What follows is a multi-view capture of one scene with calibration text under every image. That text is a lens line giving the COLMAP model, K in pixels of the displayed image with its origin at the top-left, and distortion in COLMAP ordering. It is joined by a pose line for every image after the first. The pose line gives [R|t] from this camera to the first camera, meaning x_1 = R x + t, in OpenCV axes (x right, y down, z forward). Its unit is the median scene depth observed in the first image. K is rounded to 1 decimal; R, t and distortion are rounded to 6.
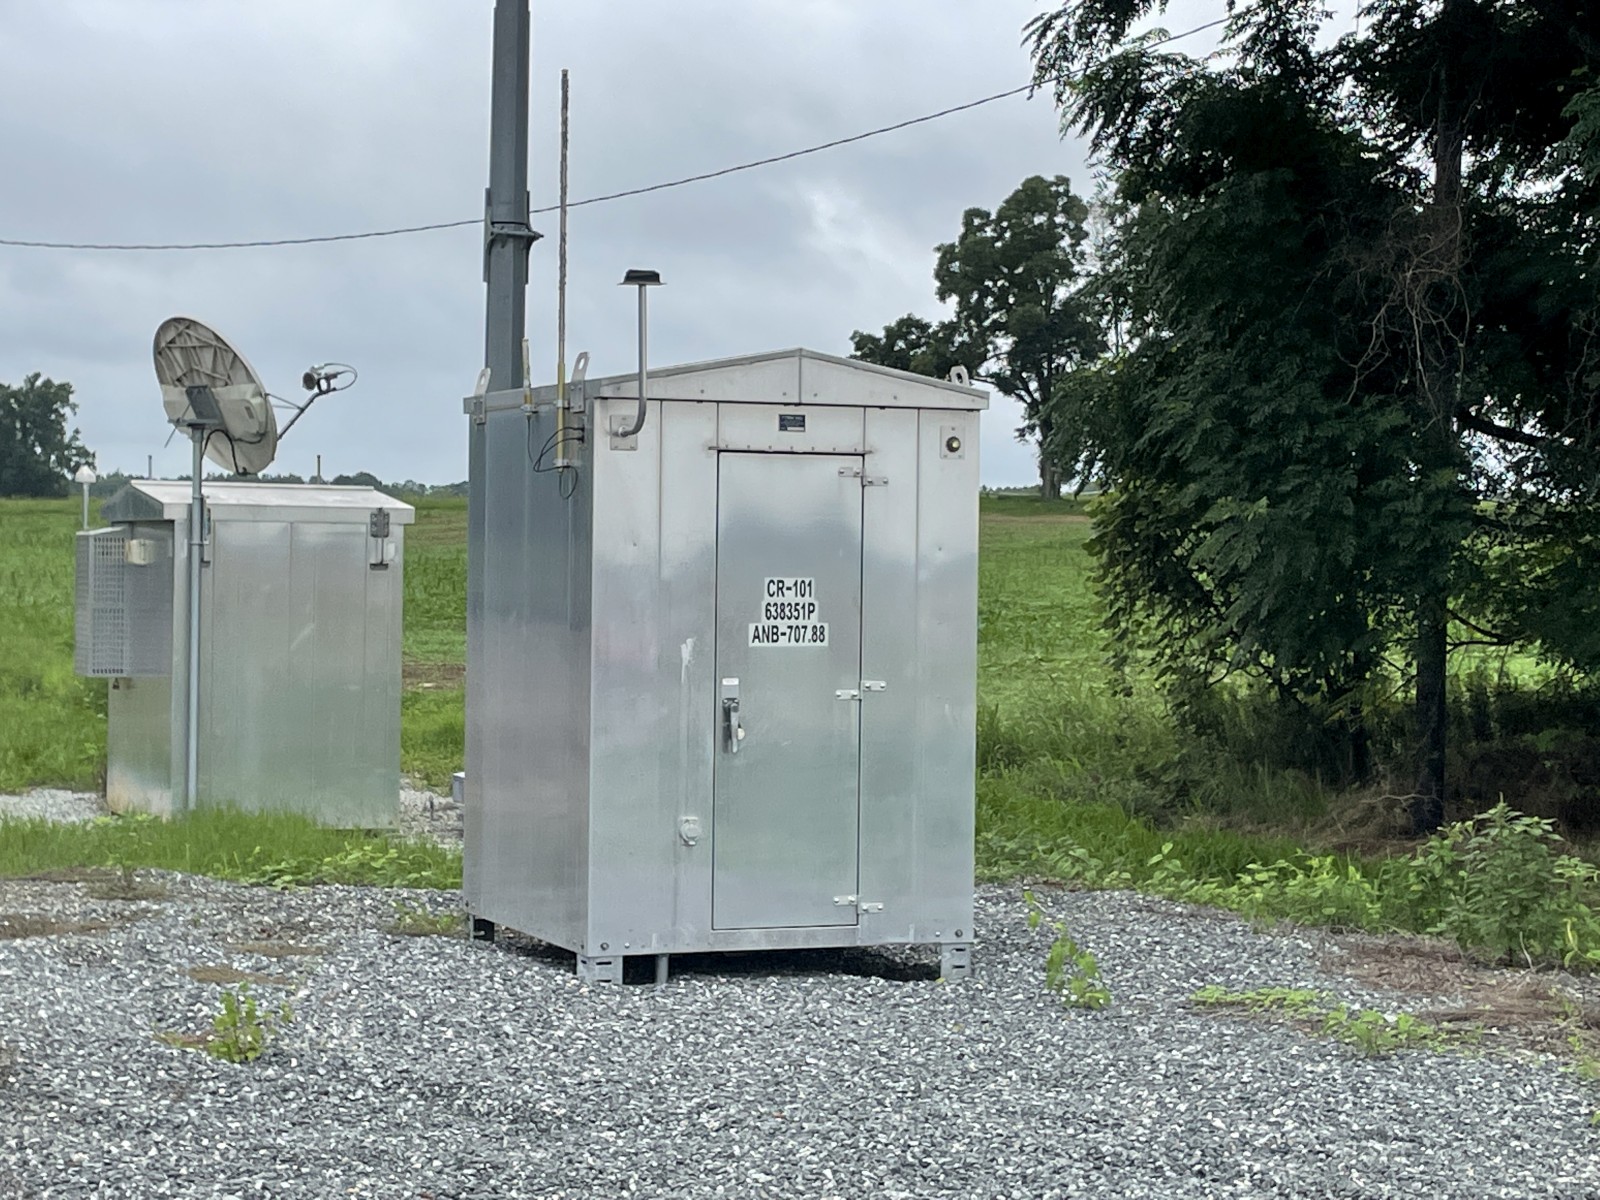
lens RADIAL K [[3129.5, 0, 800.6], [0, 3129.5, 598.4], [0, 0, 1]] dist [0.062598, 0.000000]
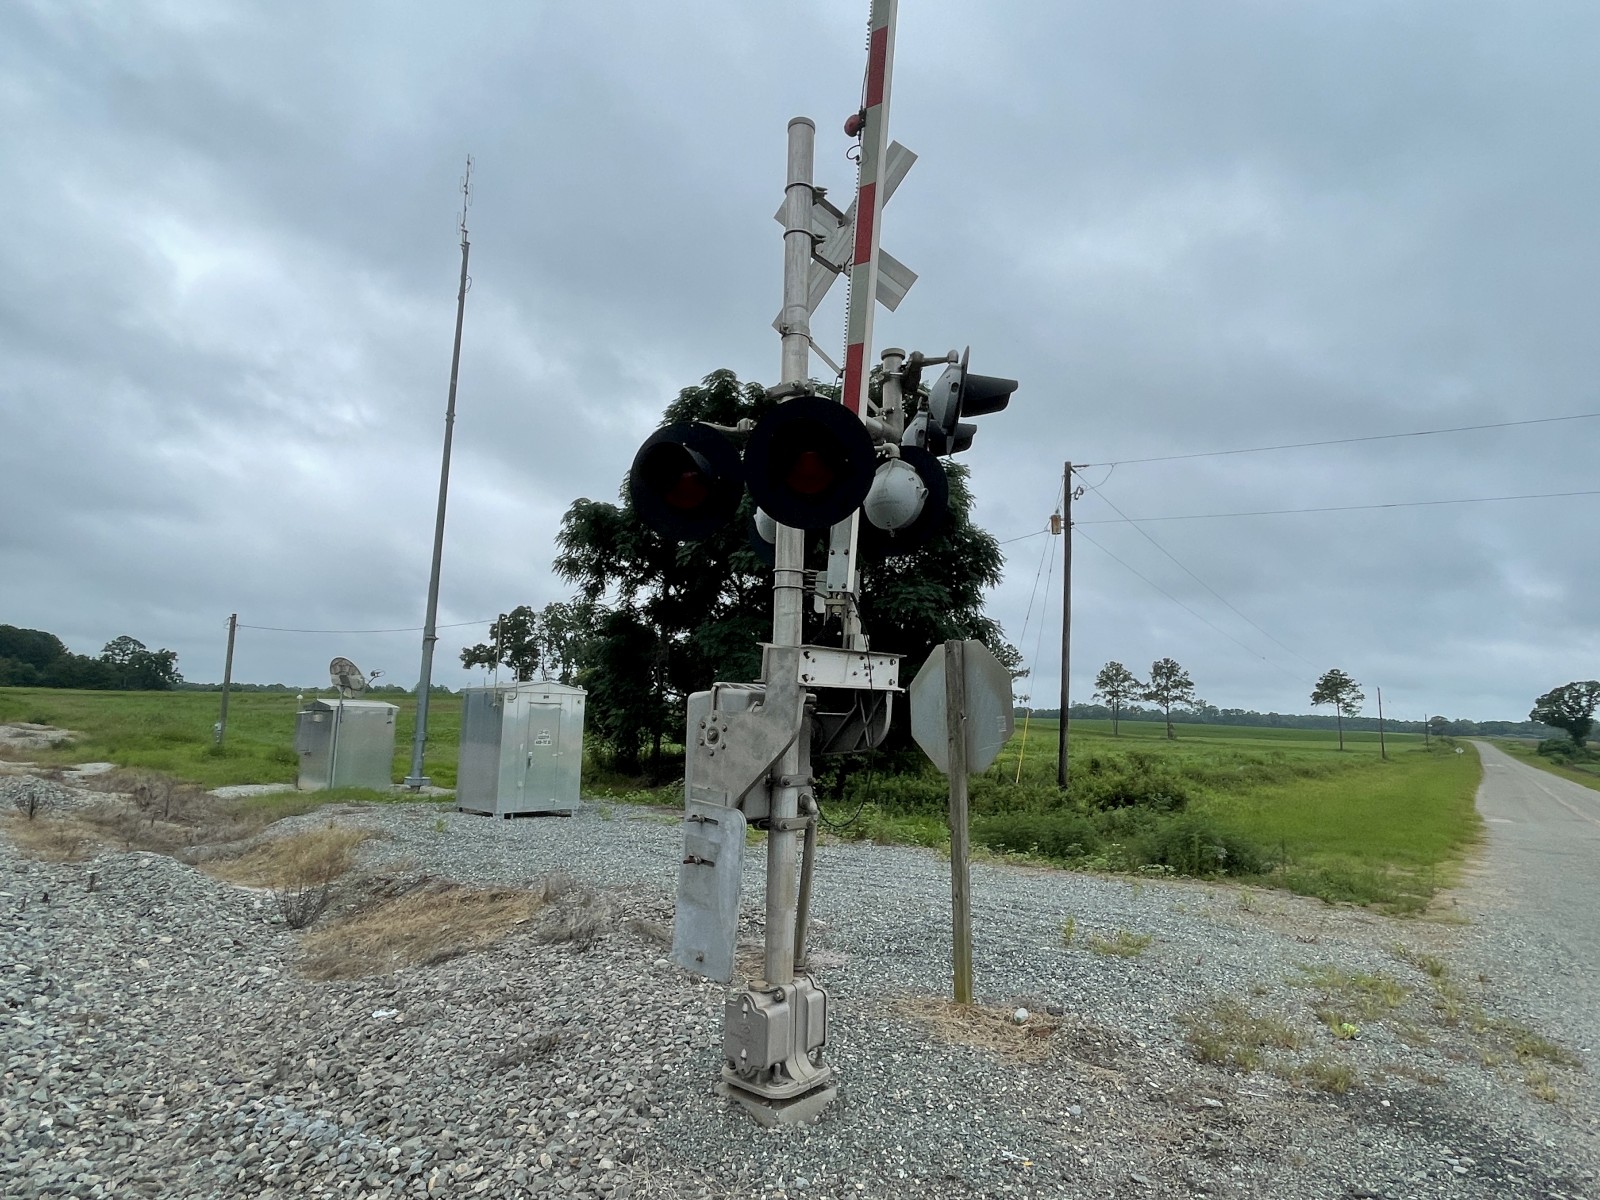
lens RADIAL K [[871.8, 0, 789.2], [0, 871.8, 605.4], [0, 0, 1]] dist [0.010543, -0.000279]
pose [[0.927894, 0.056901, 0.368478, -0.084346], [-0.005682, 0.990329, -0.138620, -0.006890], [-0.372802, 0.126531, 0.919244, -0.200724]]
